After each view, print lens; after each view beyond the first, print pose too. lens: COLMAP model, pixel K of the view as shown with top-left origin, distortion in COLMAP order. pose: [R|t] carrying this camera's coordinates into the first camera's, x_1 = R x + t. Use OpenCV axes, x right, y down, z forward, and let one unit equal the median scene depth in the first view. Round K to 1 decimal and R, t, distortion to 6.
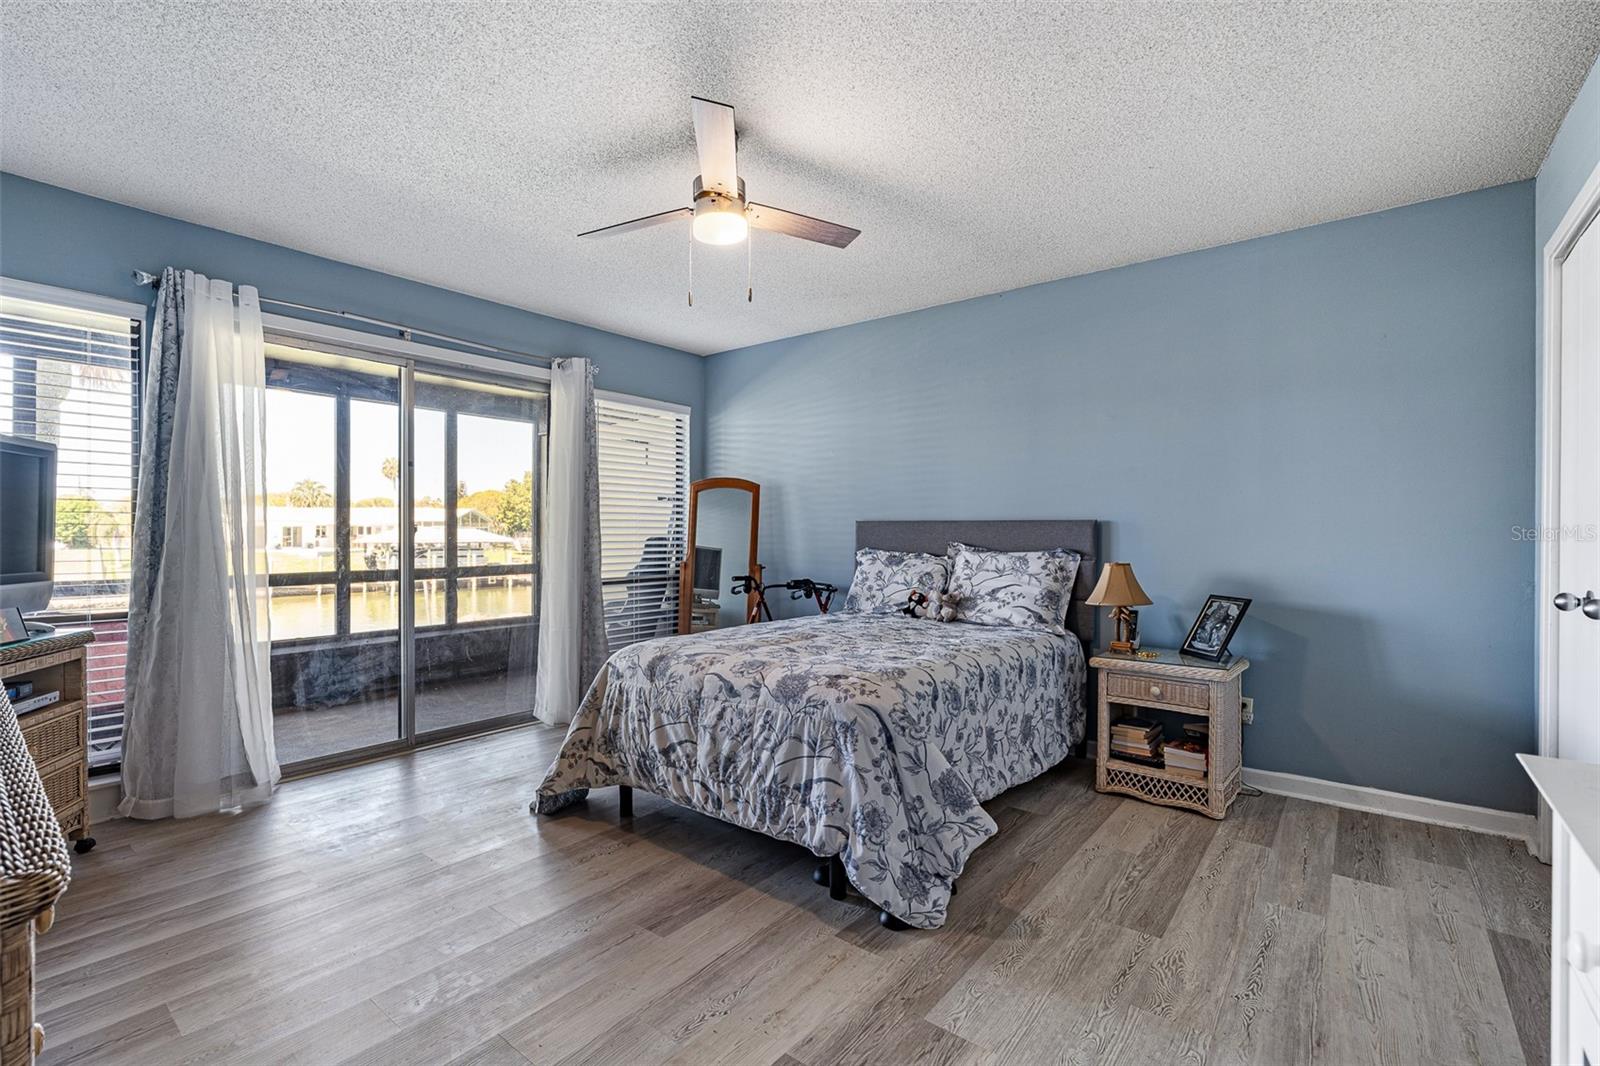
lens RADIAL K [[722.5, 0, 799.2], [0, 722.5, 531.9], [0, 0, 1]] dist [-0.009409, 0.003948]
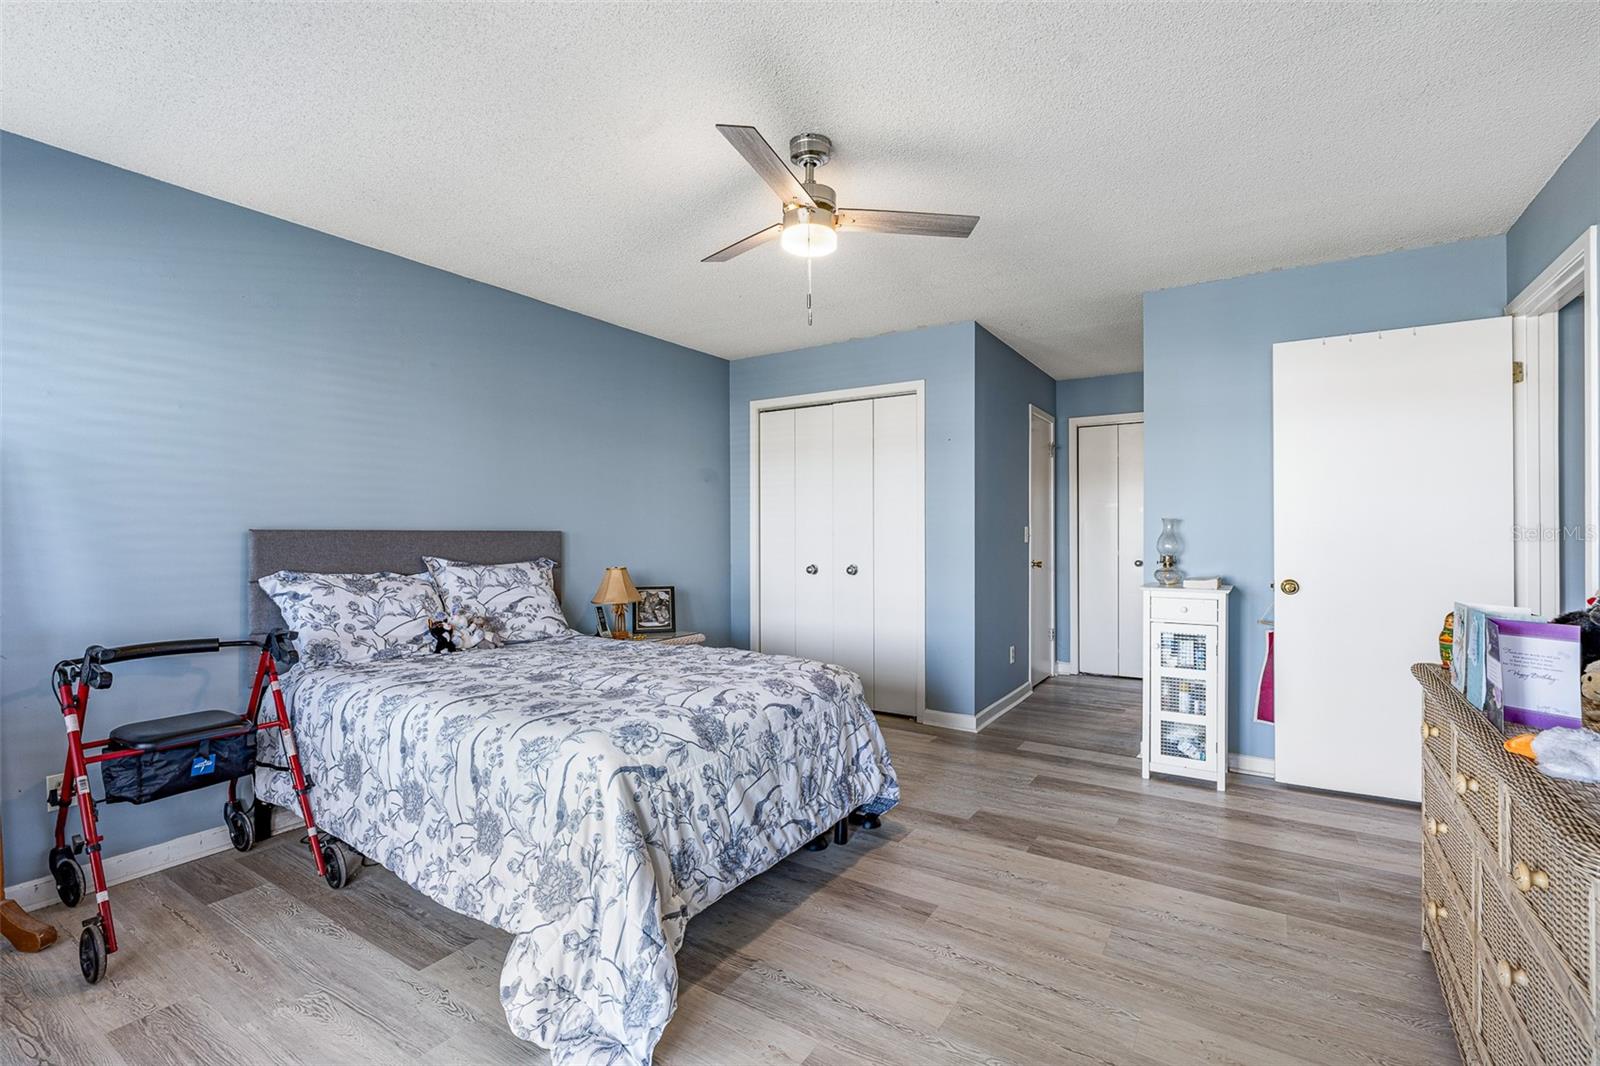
lens RADIAL K [[722.5, 0, 800.5], [0, 722.5, 528.0], [0, 0, 1]] dist [-0.009409, 0.003948]
pose [[-0.100474, 0.002980, 0.994935, -0.767854], [0.000547, 0.999996, -0.002940, -0.018730], [-0.994940, 0.000249, -0.100475, 0.783799]]
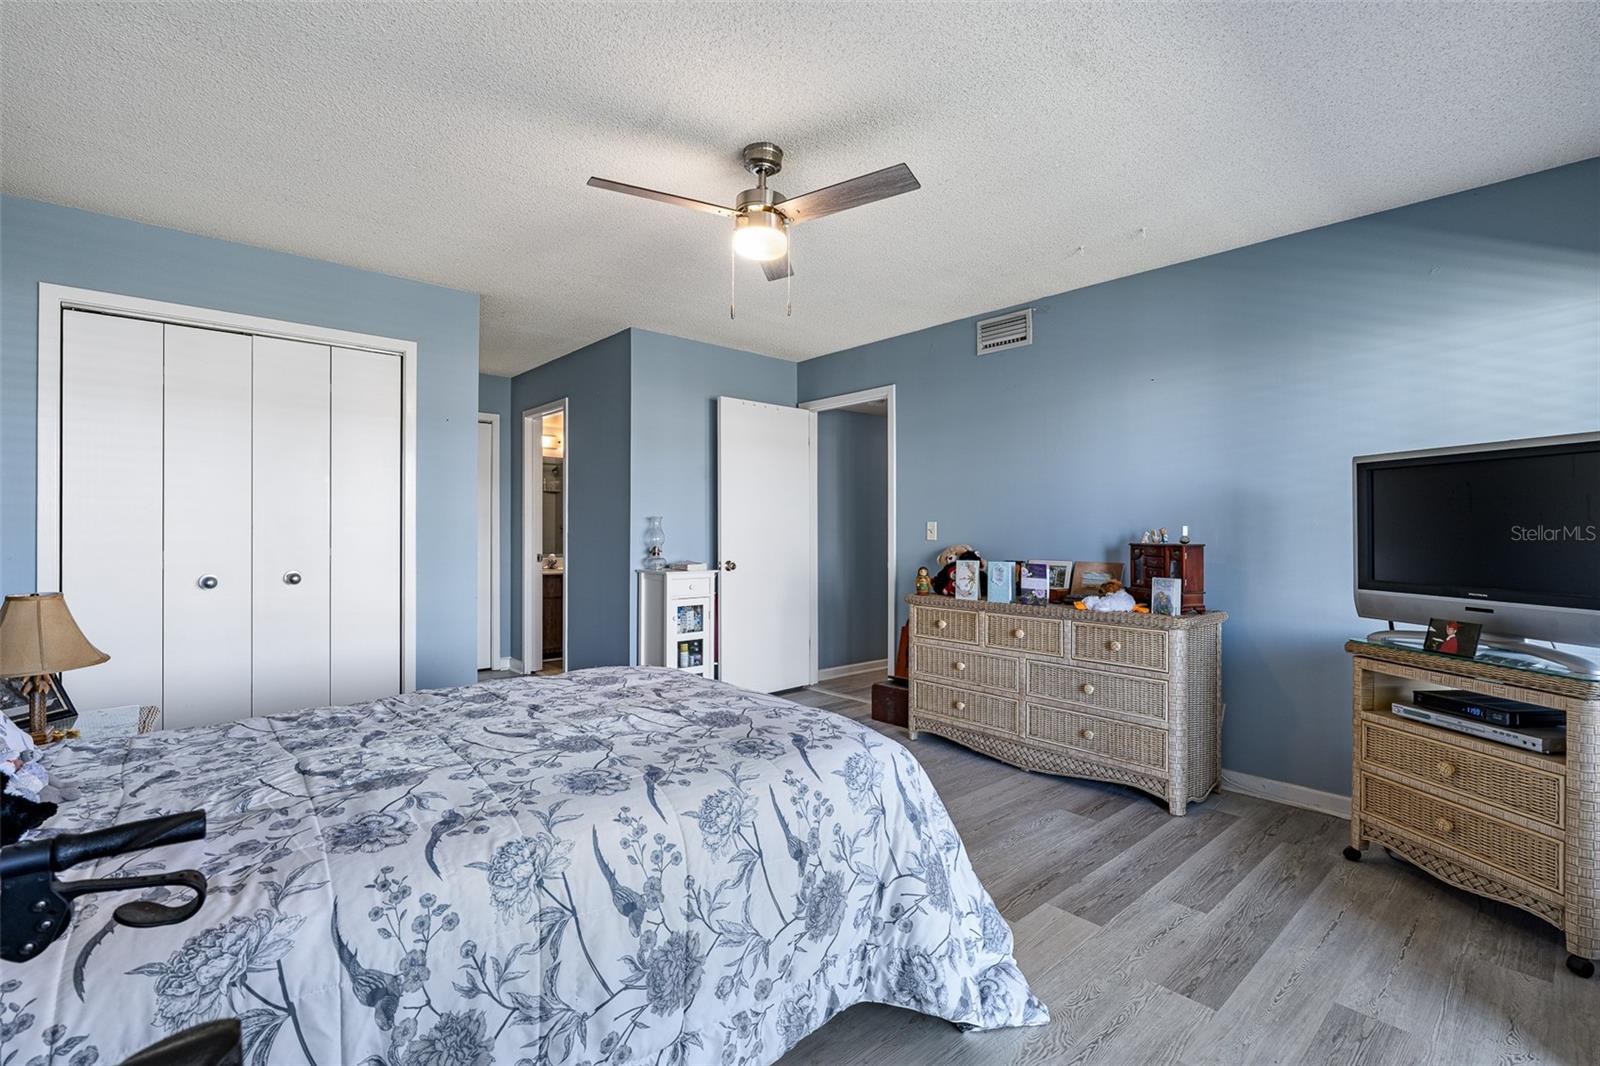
lens RADIAL K [[722.5, 0, 788.7], [0, 722.5, 539.5], [0, 0, 1]] dist [-0.009409, 0.003948]
pose [[-0.985012, -0.004251, 0.172433, 0.011954], [-0.002864, 0.999962, 0.008292, 0.000279], [-0.172462, 0.007674, -0.984986, 1.681366]]
